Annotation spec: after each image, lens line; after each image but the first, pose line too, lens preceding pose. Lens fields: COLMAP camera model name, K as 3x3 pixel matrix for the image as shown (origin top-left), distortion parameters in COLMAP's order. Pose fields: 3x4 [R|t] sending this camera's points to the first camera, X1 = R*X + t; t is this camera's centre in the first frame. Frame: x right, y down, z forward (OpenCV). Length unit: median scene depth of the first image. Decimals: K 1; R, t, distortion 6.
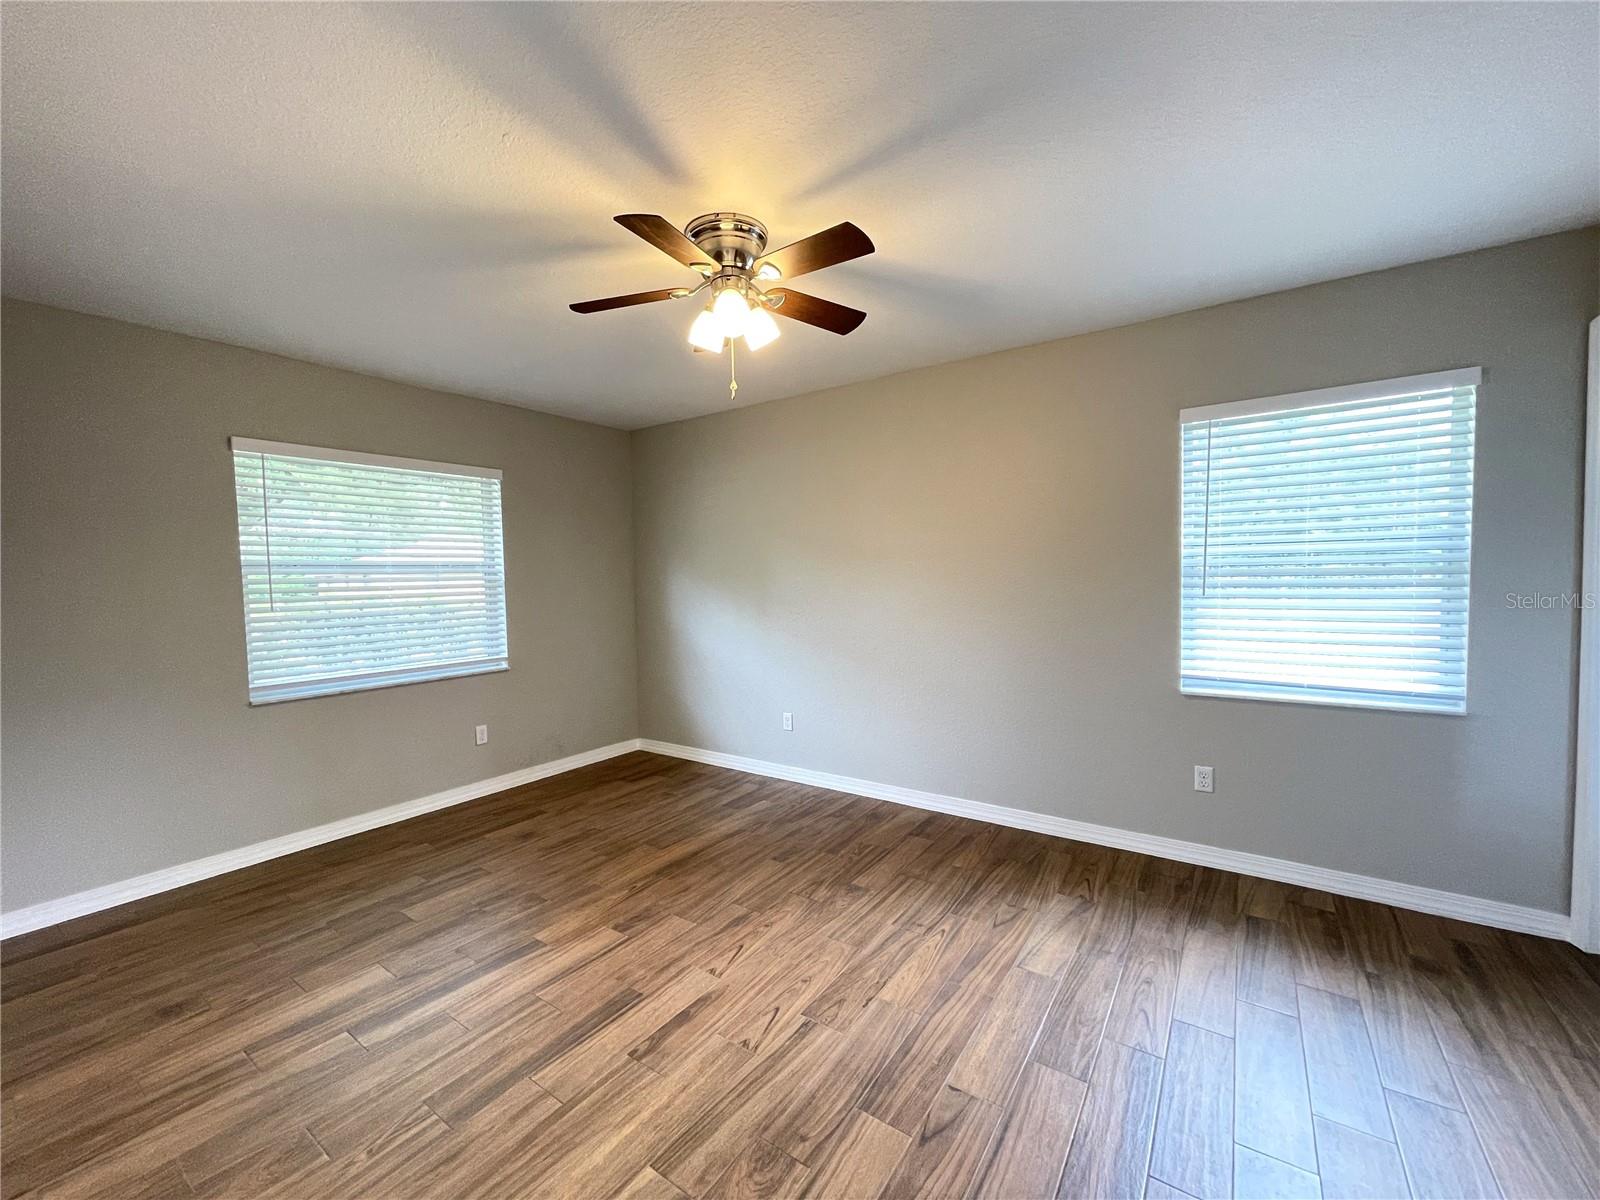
lens RADIAL K [[648.1, 0, 793.0], [0, 648.1, 606.7], [0, 0, 1]] dist [-0.002869, 0.003341]
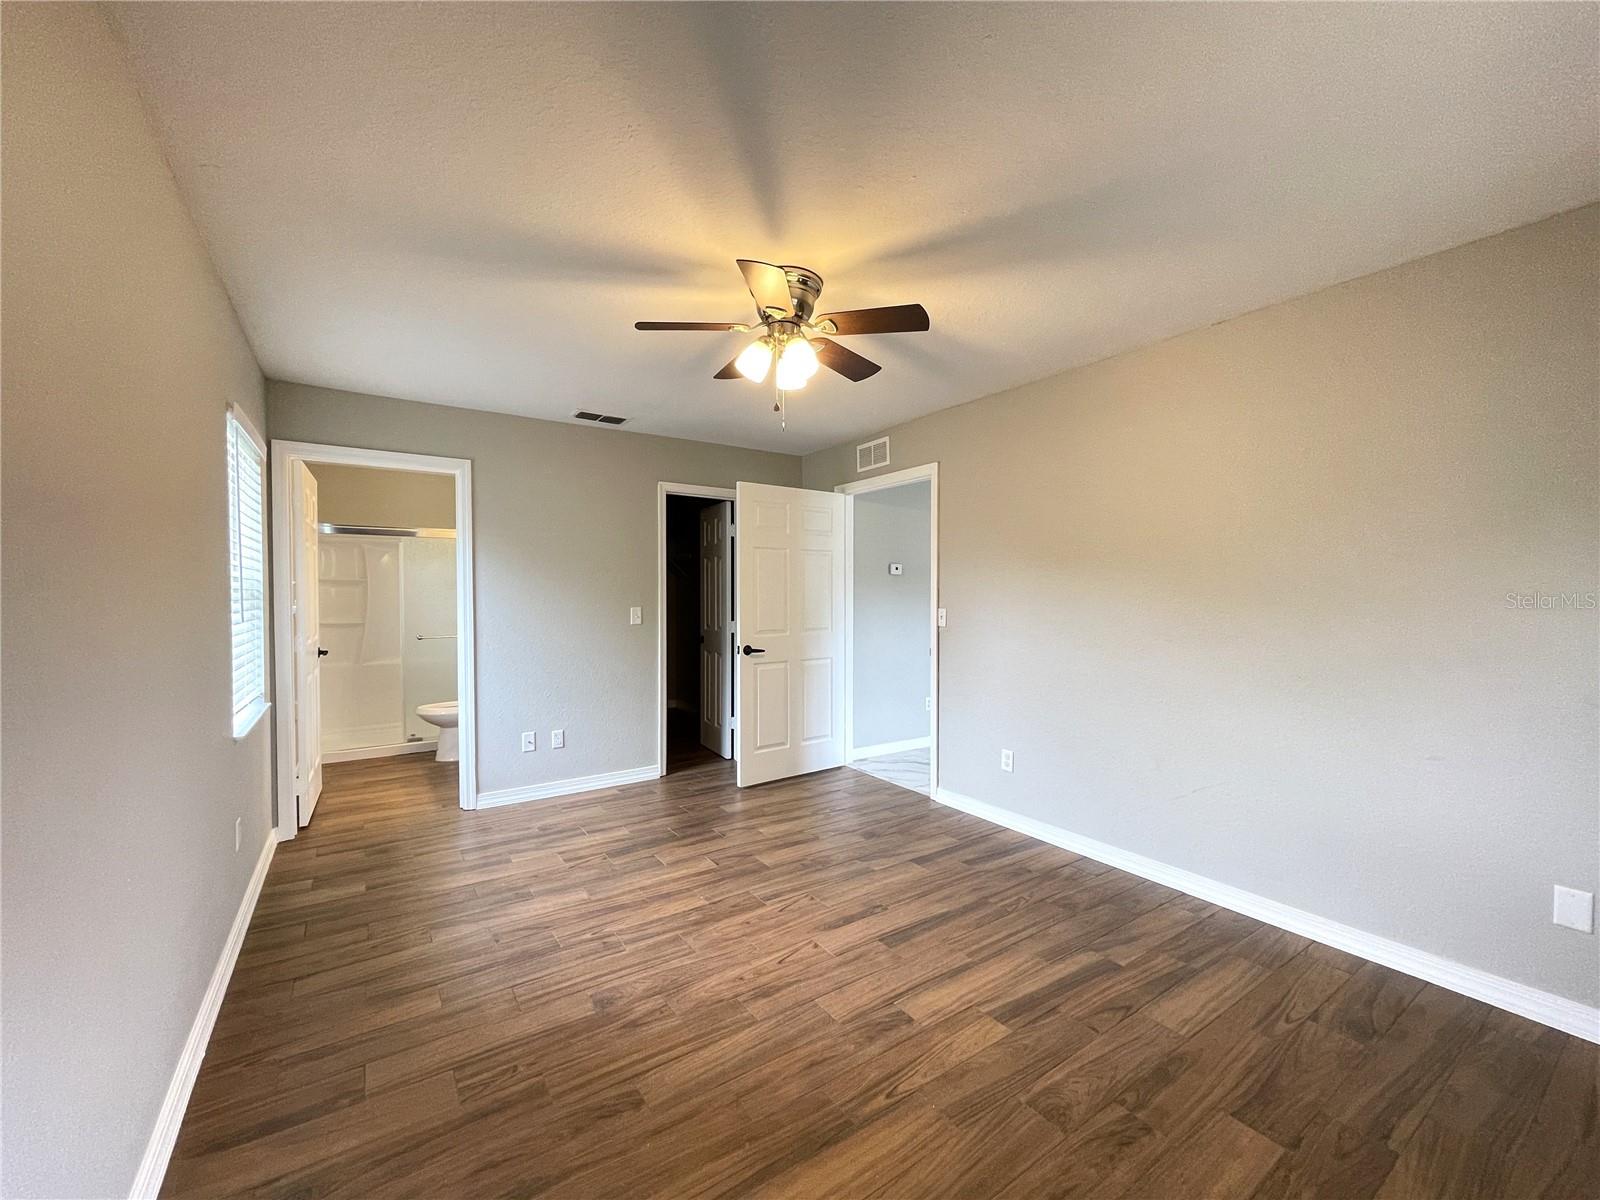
lens RADIAL K [[648.1, 0, 793.0], [0, 648.1, 606.7], [0, 0, 1]] dist [-0.002869, 0.003341]
pose [[-0.933347, 0.011243, 0.358799, -0.492171], [0.033244, 0.997921, 0.055208, -0.078763], [-0.357432, 0.063456, -0.931781, 2.013261]]
